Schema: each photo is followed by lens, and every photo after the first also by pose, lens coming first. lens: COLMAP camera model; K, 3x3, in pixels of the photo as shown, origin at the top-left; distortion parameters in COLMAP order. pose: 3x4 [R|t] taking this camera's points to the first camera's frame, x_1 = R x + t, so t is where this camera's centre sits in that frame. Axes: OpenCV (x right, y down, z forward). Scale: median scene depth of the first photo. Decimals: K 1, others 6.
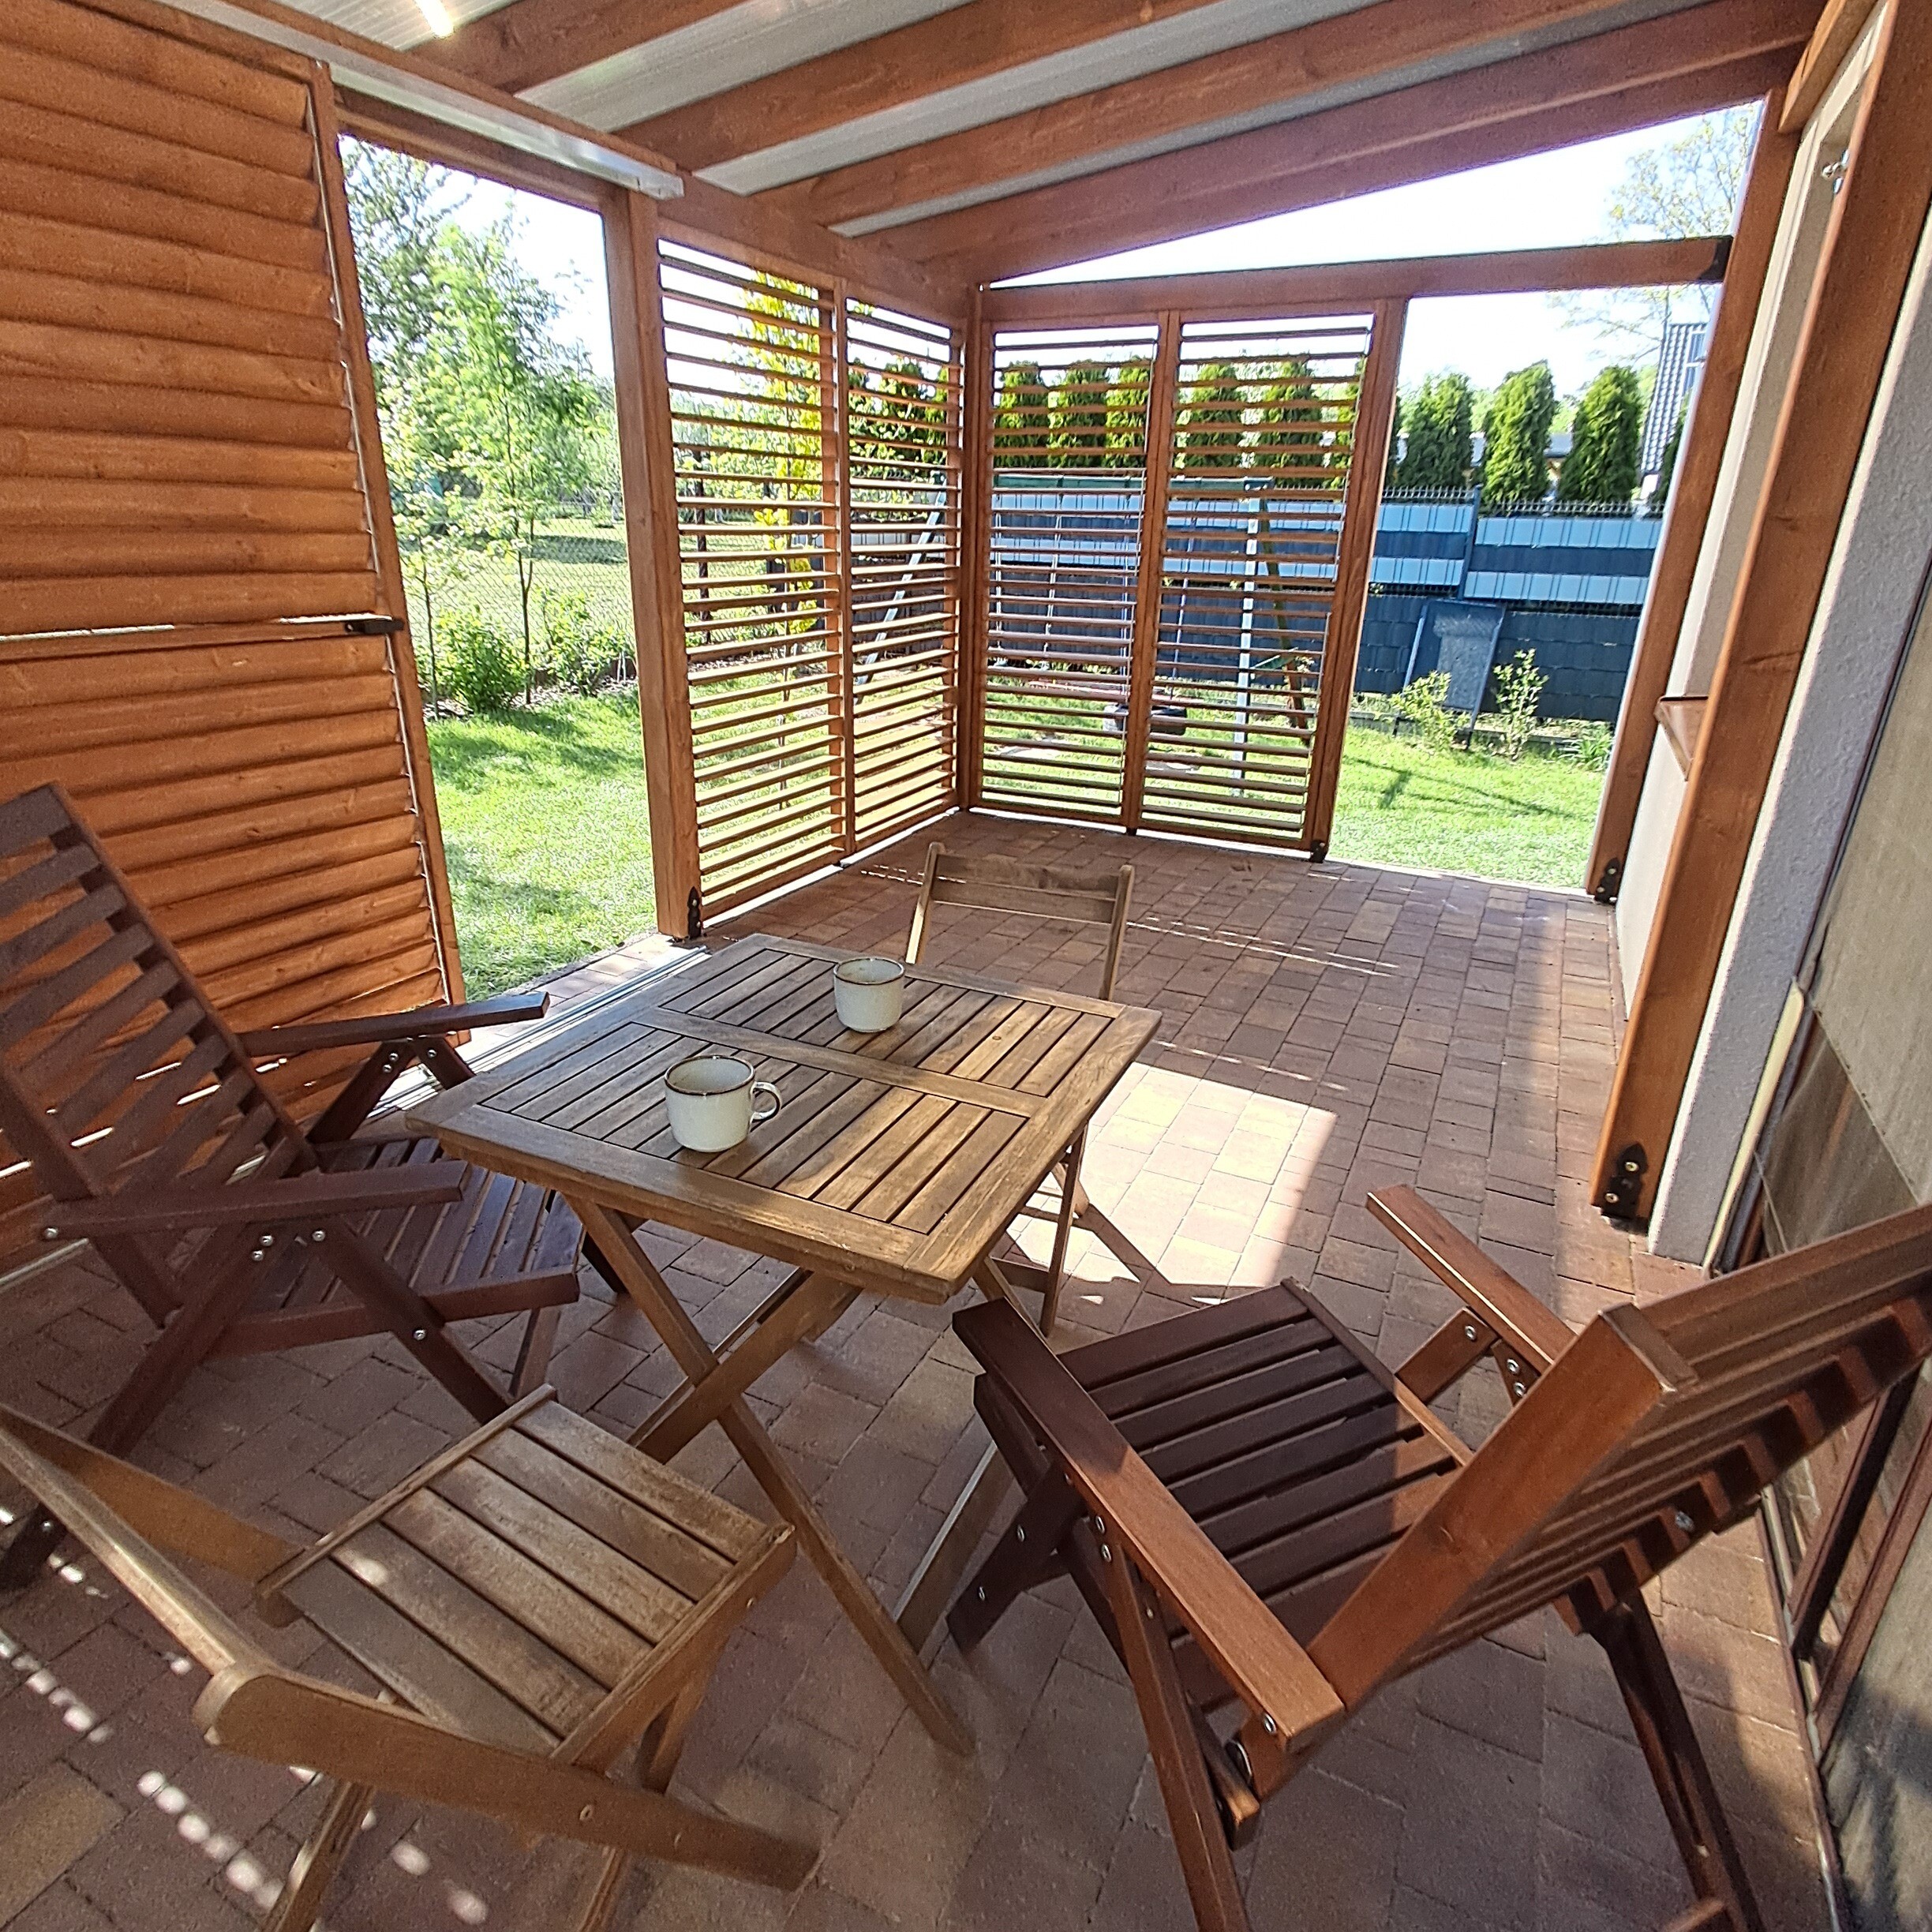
lens RADIAL K [[1143.8, 0, 979.1], [0, 1143.8, 957.6], [0, 0, 1]] dist [0.027536, -0.011751]
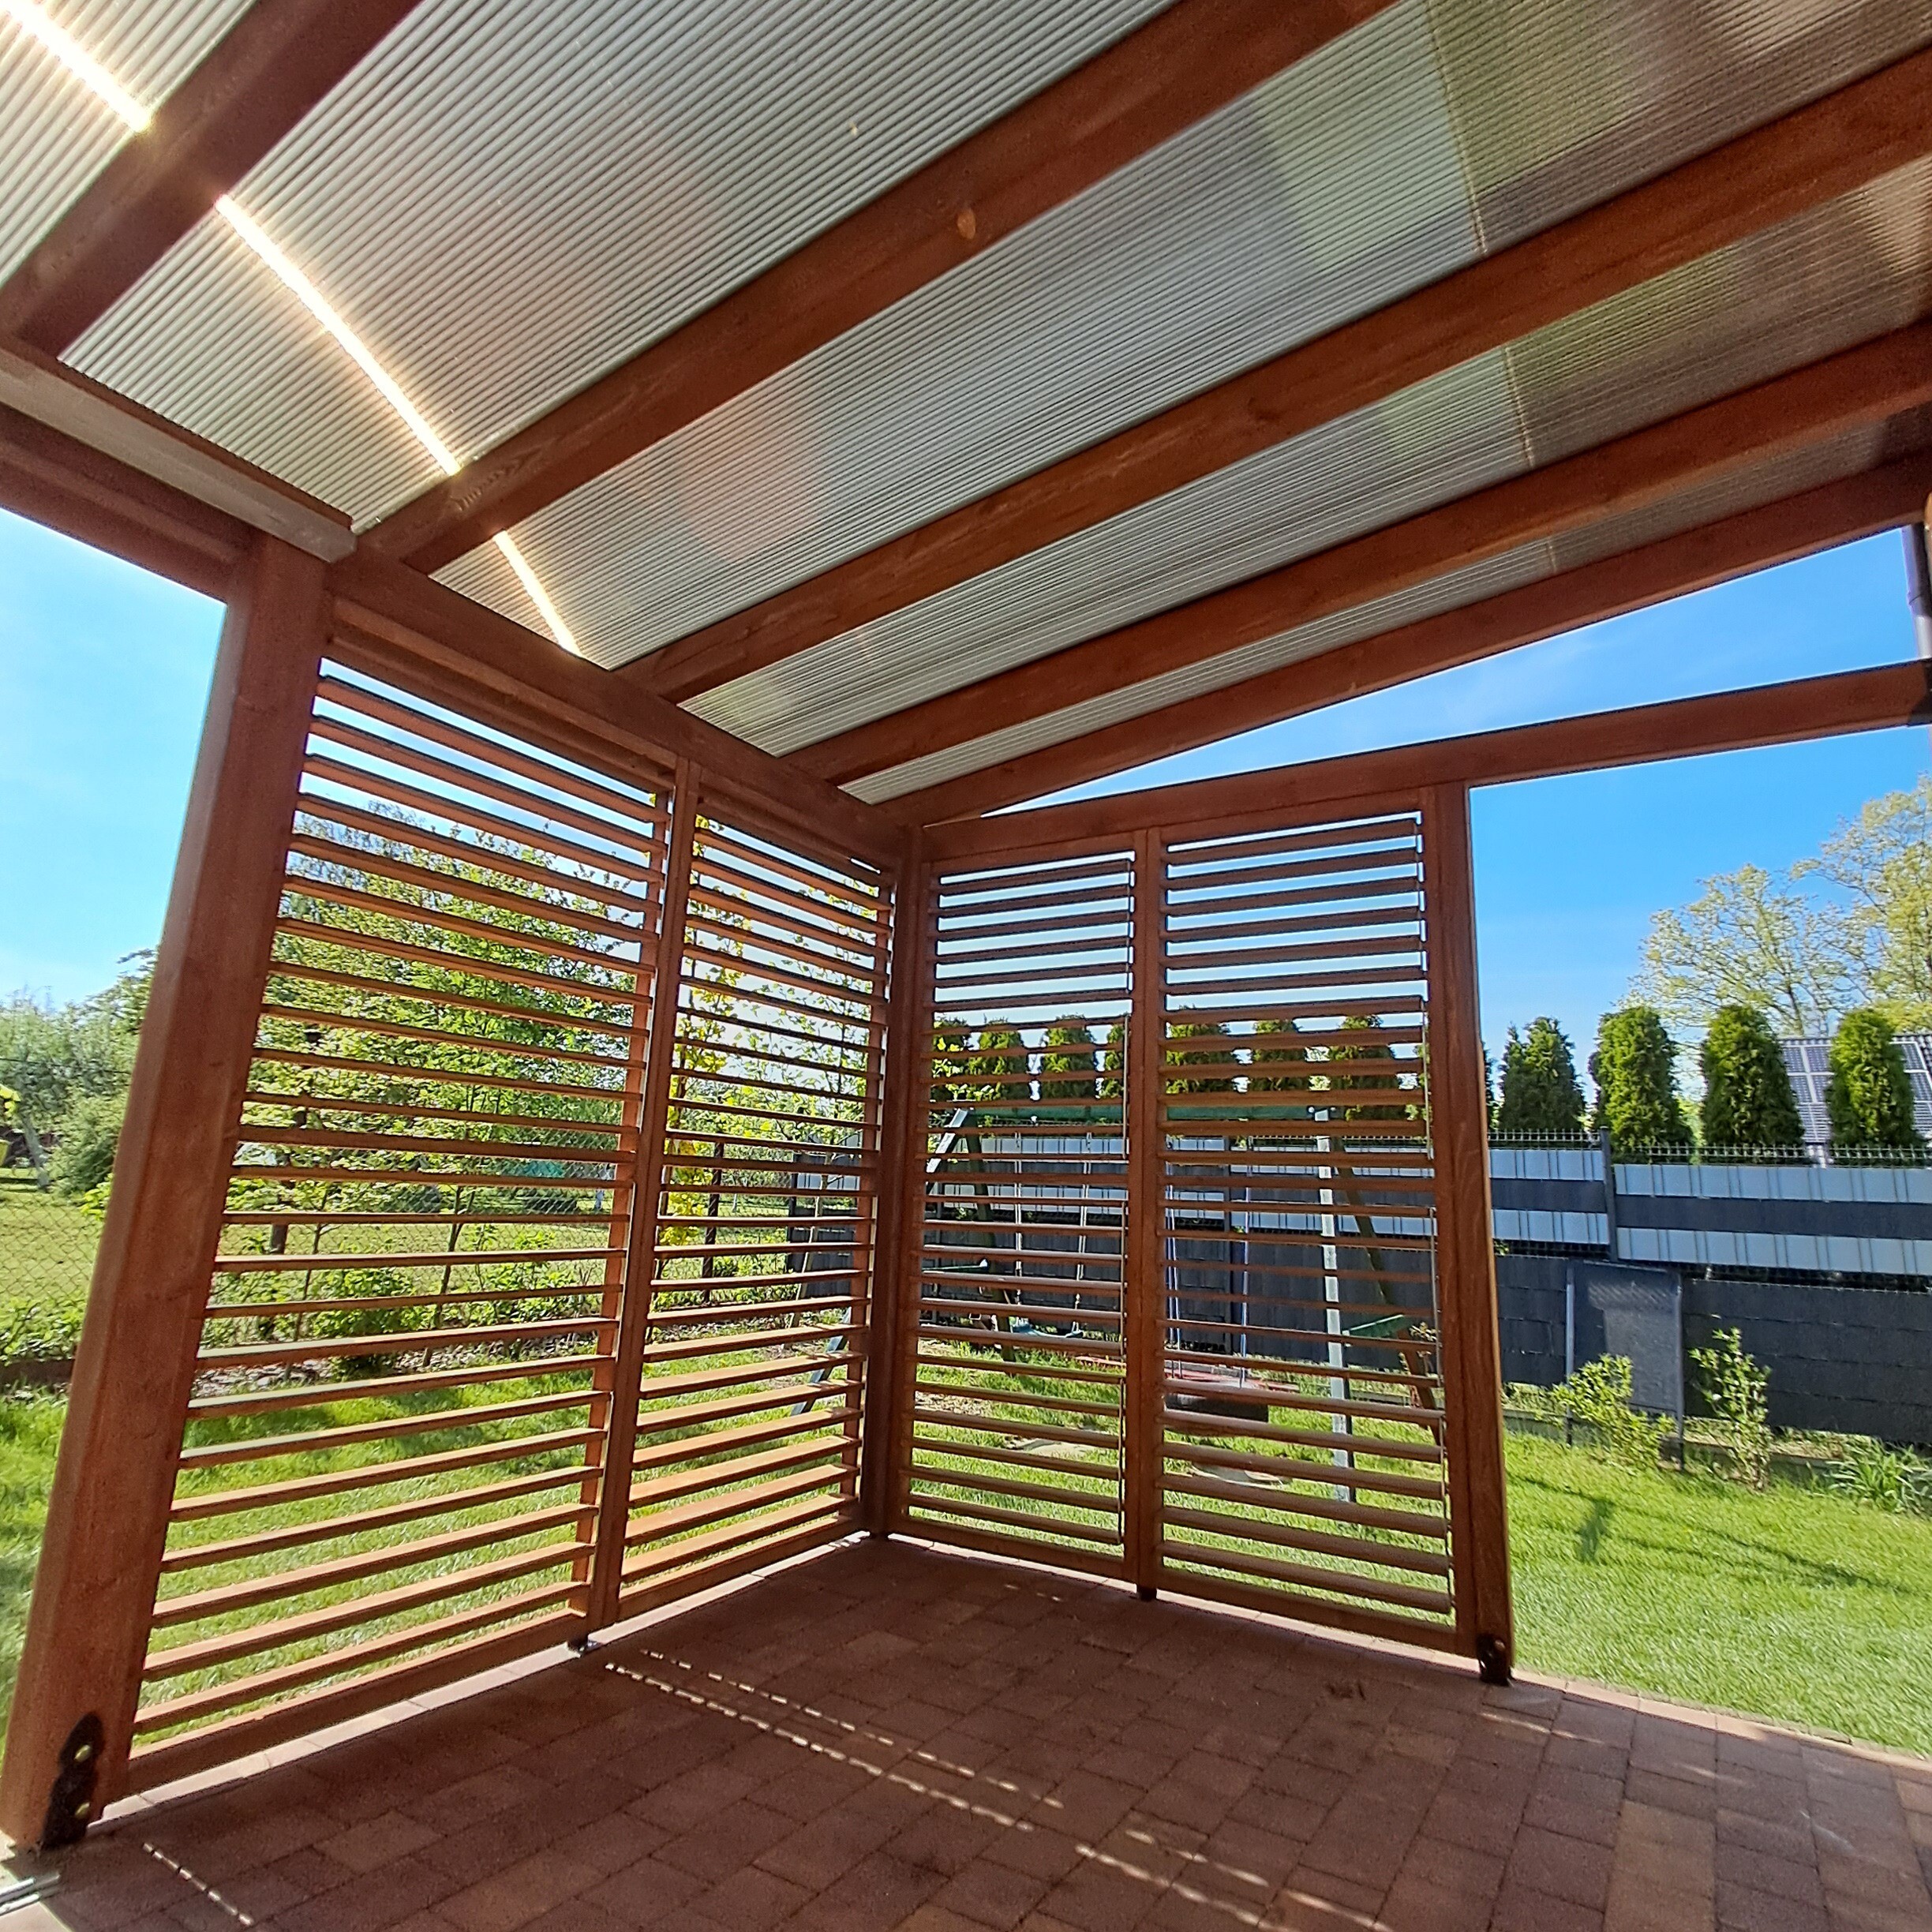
lens RADIAL K [[1147.3, 0, 976.5], [0, 1147.3, 959.0], [0, 0, 1]] dist [0.034677, -0.020434]
pose [[0.995563, -0.006037, -0.093904, 0.064399], [-0.046688, 0.834753, -0.548642, -0.032634], [0.081699, 0.550592, 0.830767, 0.209269]]
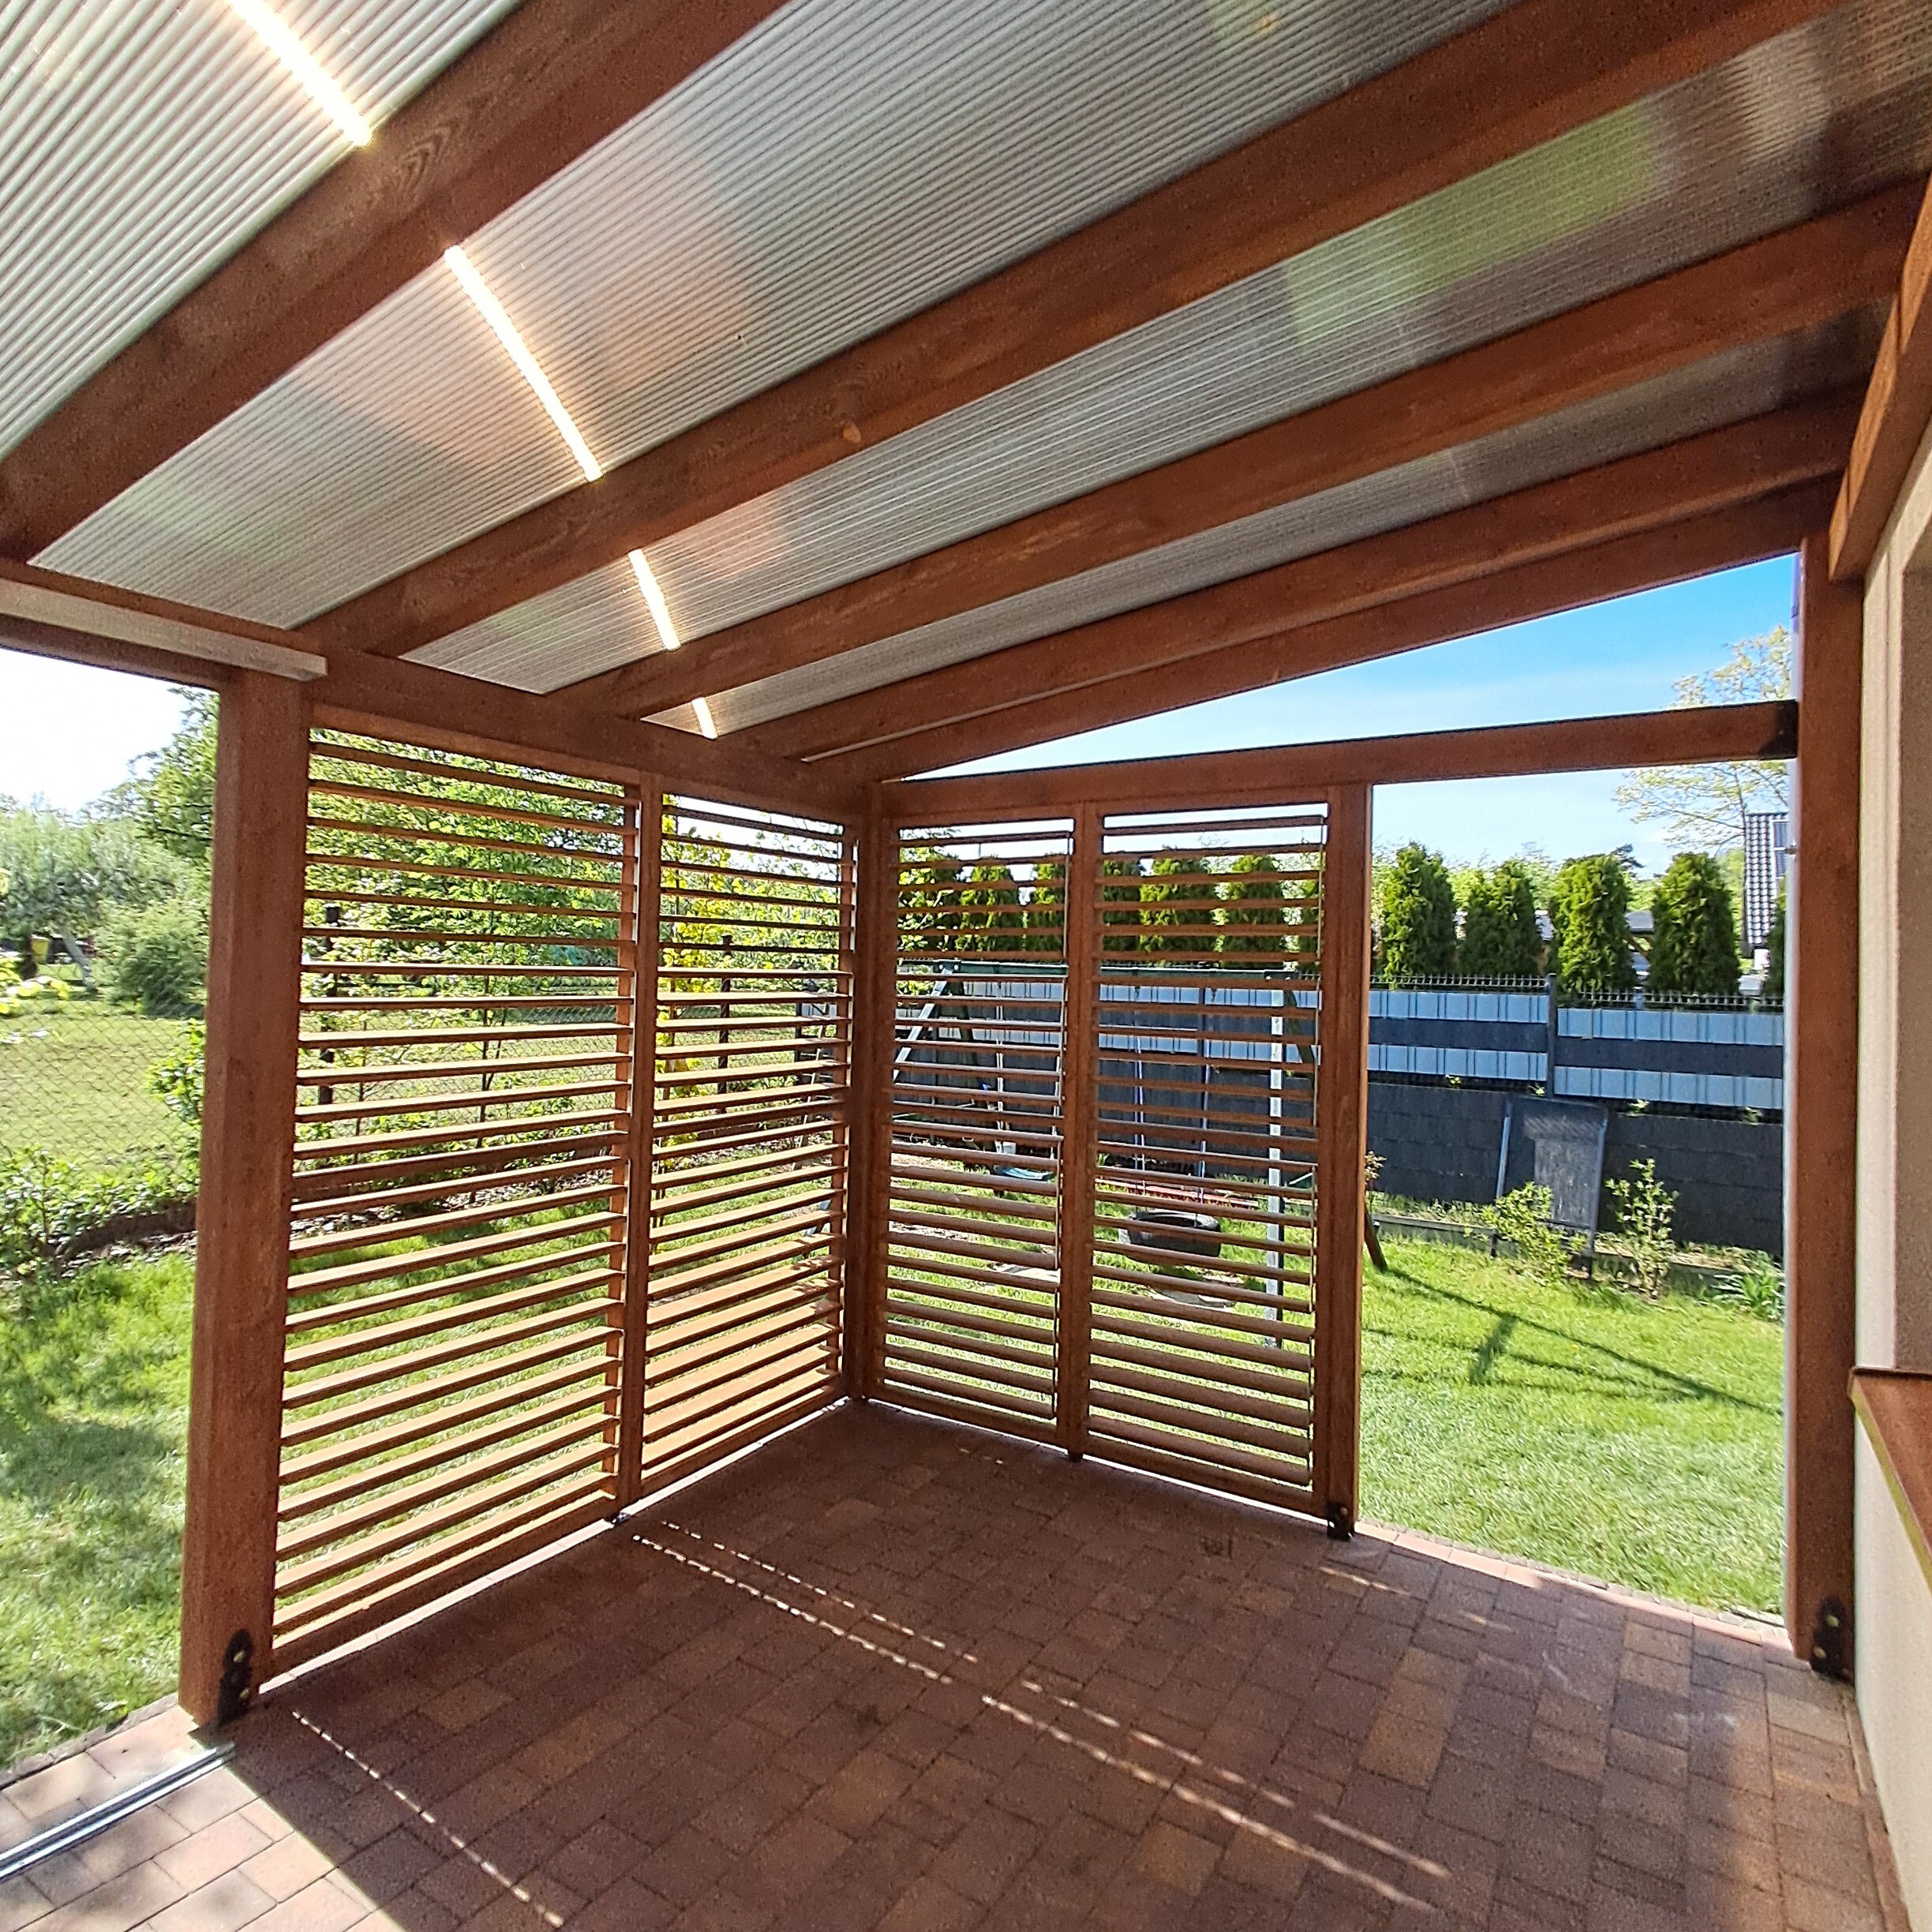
lens RADIAL K [[1143.8, 0, 979.1], [0, 1143.8, 957.6], [0, 0, 1]] dist [0.027536, -0.011751]
pose [[0.994692, -0.001898, -0.102883, 0.090657], [-0.036922, 0.926669, -0.374061, -0.077373], [0.096049, 0.375874, 0.921680, 0.145232]]
